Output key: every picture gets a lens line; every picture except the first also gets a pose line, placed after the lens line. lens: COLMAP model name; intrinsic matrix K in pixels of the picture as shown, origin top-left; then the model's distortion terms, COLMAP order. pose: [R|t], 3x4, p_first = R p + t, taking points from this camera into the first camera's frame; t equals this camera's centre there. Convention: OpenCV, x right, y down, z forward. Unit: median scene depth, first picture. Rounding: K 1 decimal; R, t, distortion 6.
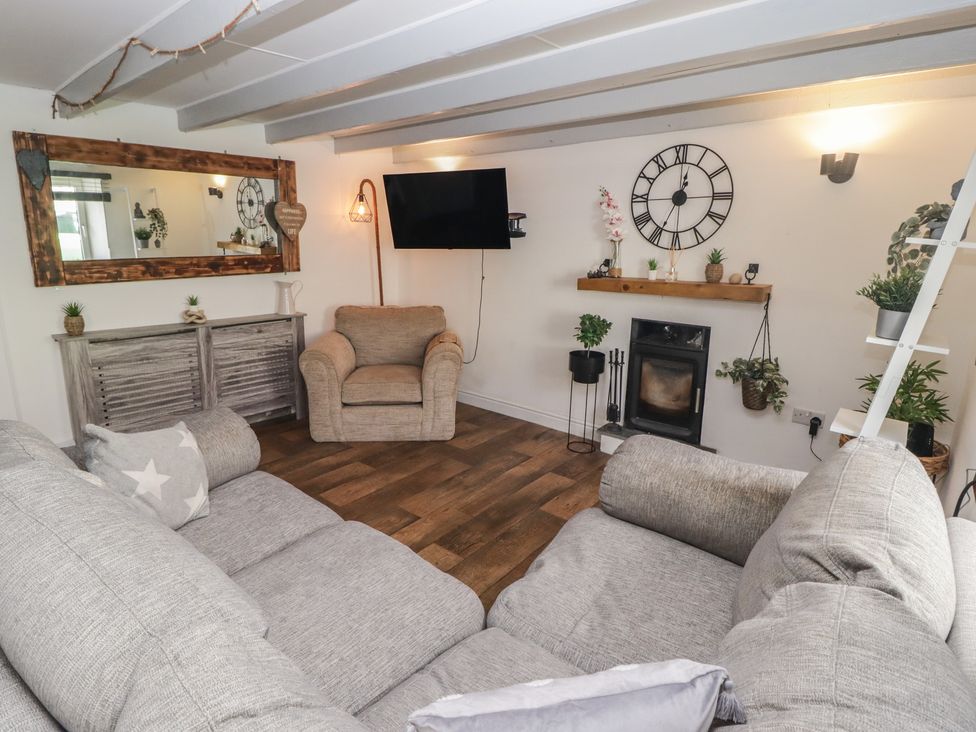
lens RADIAL K [[527.2, 0, 481.8], [0, 527.2, 355.0], [0, 0, 1]] dist [0.006697, -0.017571]
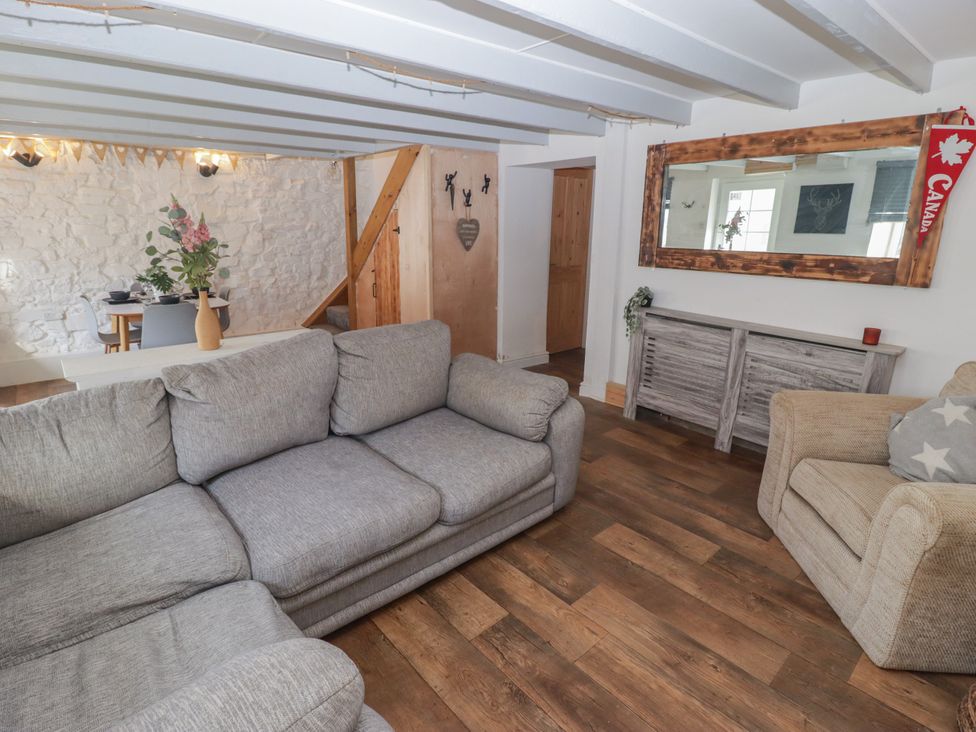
lens RADIAL K [[507.2, 0, 479.8], [0, 507.2, 351.9], [0, 0, 1]] dist [0.000705, -0.012710]
pose [[-0.157590, 0.234053, -0.959367, 0.417032], [-0.233789, 0.935045, 0.266522, -0.152511], [0.959431, 0.266291, -0.092635, 0.699068]]
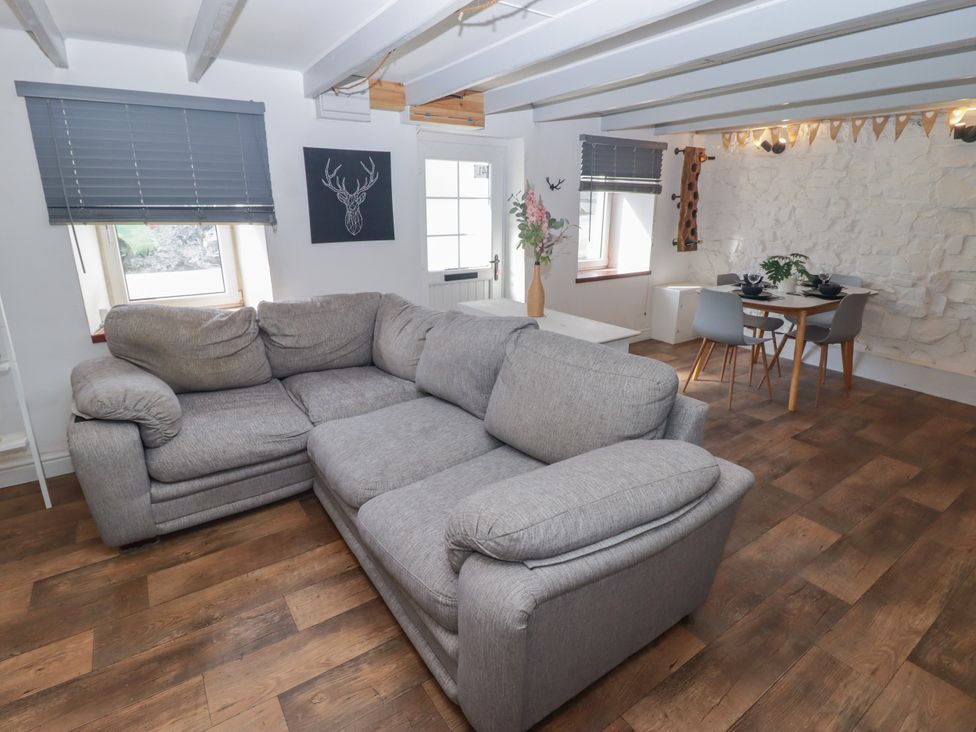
lens RADIAL K [[507.2, 0, 479.8], [0, 507.2, 351.9], [0, 0, 1]] dist [0.000705, -0.012710]
pose [[-0.960936, -0.085569, 0.263212, -0.363946], [0.054961, 0.873073, 0.484482, -0.228339], [-0.271260, 0.480022, -0.834264, 1.005549]]
